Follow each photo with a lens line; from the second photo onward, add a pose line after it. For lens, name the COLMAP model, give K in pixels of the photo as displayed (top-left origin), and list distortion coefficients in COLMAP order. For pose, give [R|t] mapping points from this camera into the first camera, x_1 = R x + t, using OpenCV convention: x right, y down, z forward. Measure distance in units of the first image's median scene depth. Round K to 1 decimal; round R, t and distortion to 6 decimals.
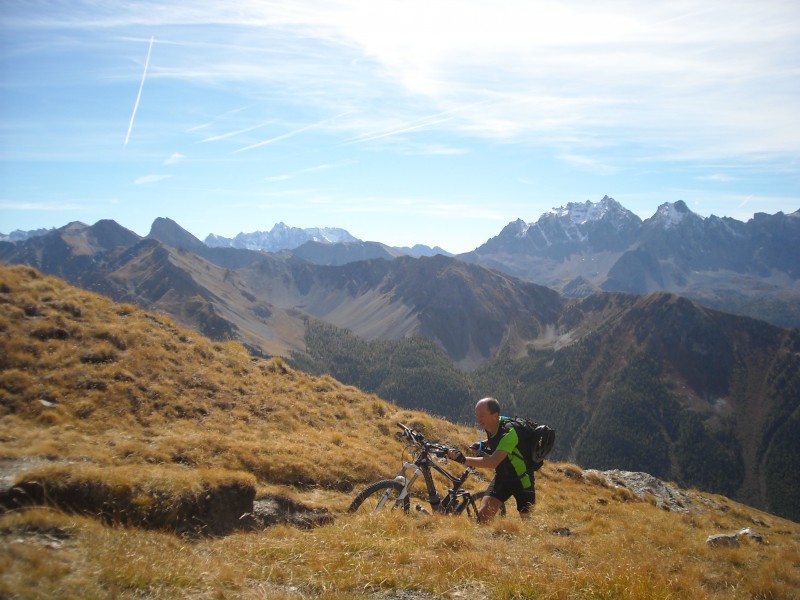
lens RADIAL K [[835.8, 0, 400.0], [0, 835.8, 300.0], [0, 0, 1]] dist [-0.192517, 0.128039]
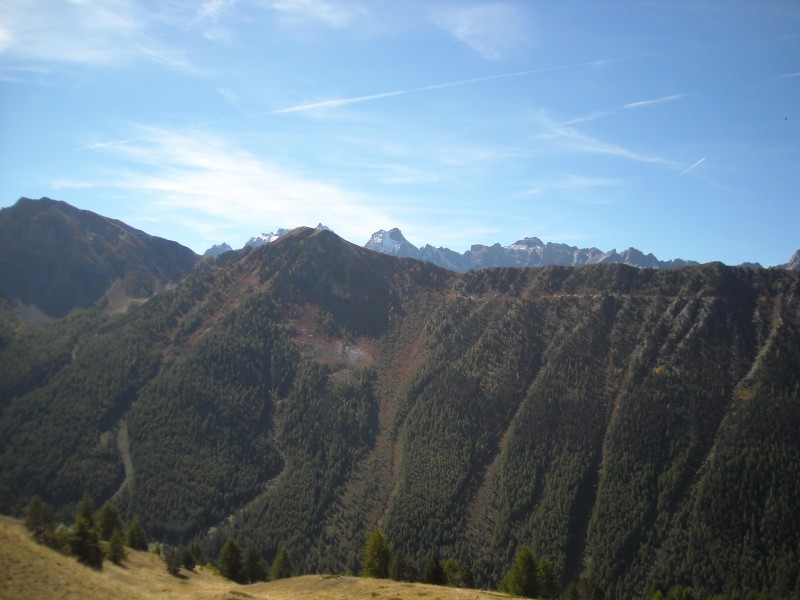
lens RADIAL K [[835.8, 0, 400.0], [0, 835.8, 300.0], [0, 0, 1]] dist [-0.192517, 0.128039]
pose [[0.952450, 0.054912, 0.299706, 0.148945], [-0.029823, 0.995704, -0.087655, 0.100655], [-0.303232, 0.074549, 0.949996, 0.212846]]
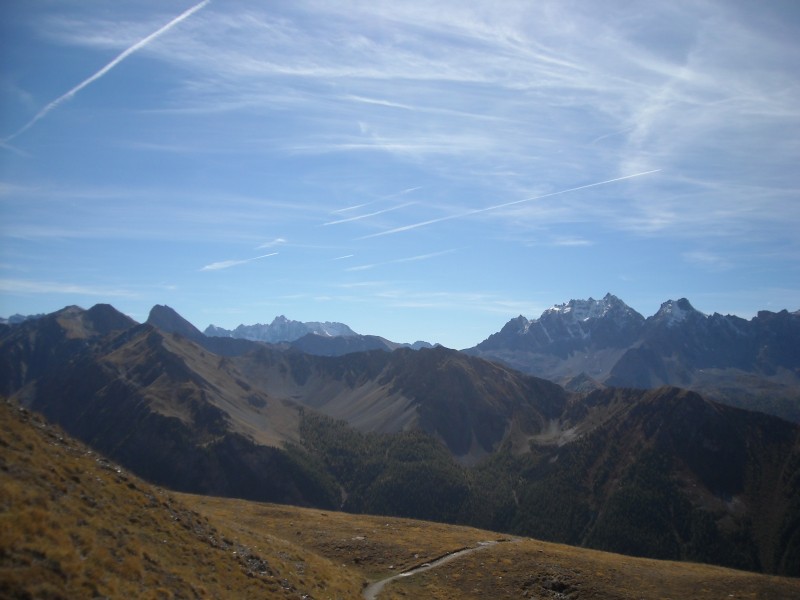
lens RADIAL K [[835.8, 0, 400.0], [0, 835.8, 300.0], [0, 0, 1]] dist [-0.192517, 0.128039]
pose [[0.999812, 0.019275, -0.002099, 0.001388], [-0.019388, 0.992999, -0.116524, 0.006694], [-0.000162, 0.116542, 0.993186, 0.027108]]
